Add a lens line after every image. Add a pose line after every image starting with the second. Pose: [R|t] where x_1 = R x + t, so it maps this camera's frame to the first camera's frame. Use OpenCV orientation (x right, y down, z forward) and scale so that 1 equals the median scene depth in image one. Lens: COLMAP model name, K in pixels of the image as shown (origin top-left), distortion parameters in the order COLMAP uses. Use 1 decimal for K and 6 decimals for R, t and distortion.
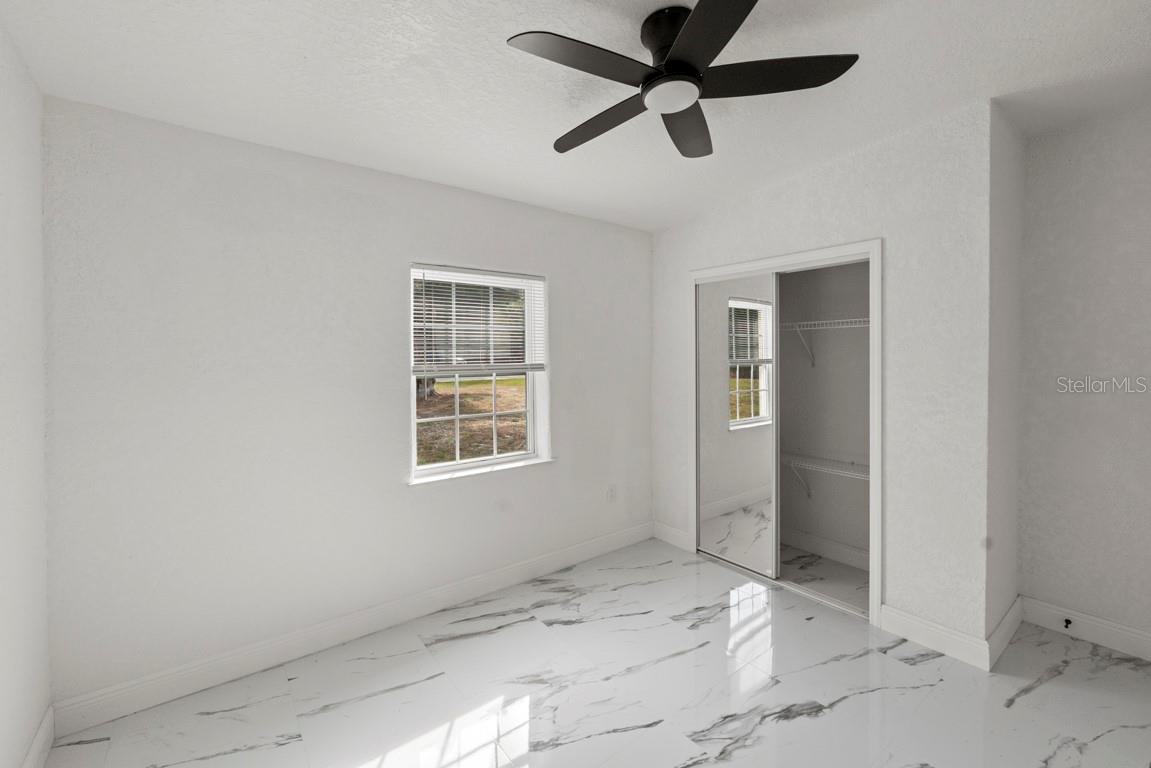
lens RADIAL K [[465.5, 0, 572.2], [0, 465.5, 364.8], [0, 0, 1]] dist [0.001026, -0.000210]
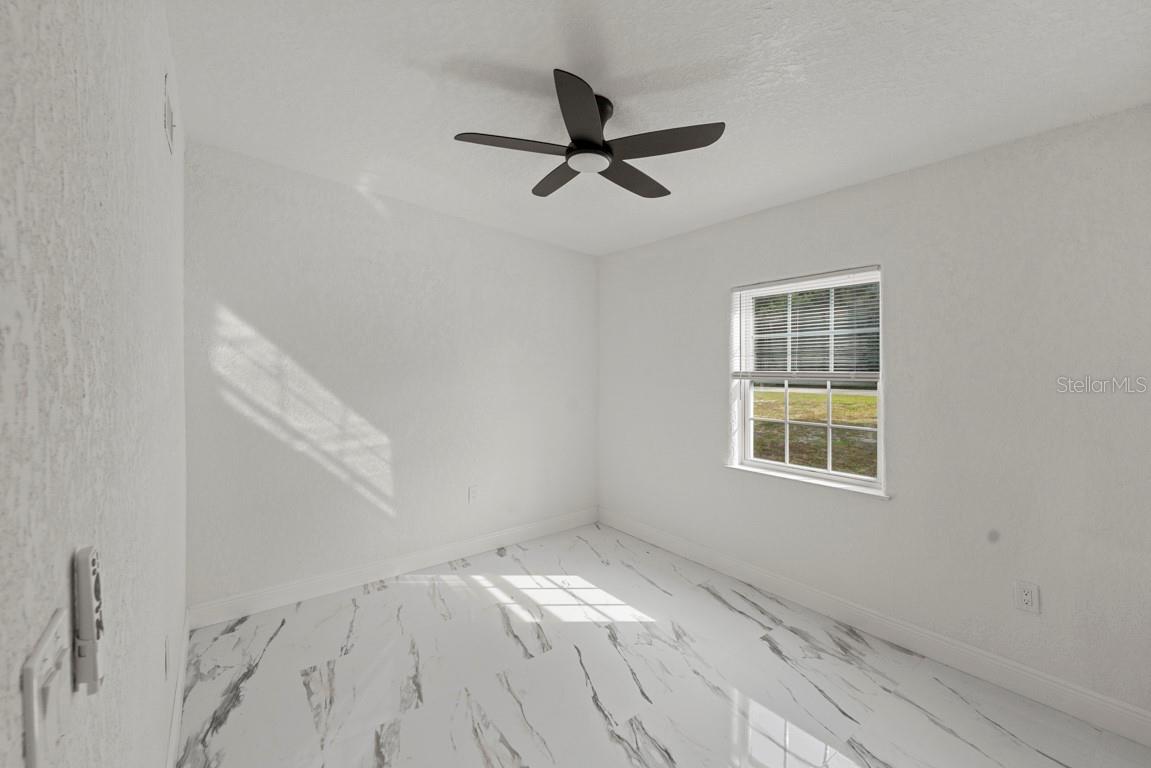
lens RADIAL K [[465.5, 0, 572.2], [0, 465.5, 364.8], [0, 0, 1]] dist [0.001026, -0.000210]
pose [[0.017275, 0.005033, -0.999838, 0.829319], [-0.017922, 0.999828, 0.004724, -0.011837], [0.999690, 0.017837, 0.017362, 0.516544]]
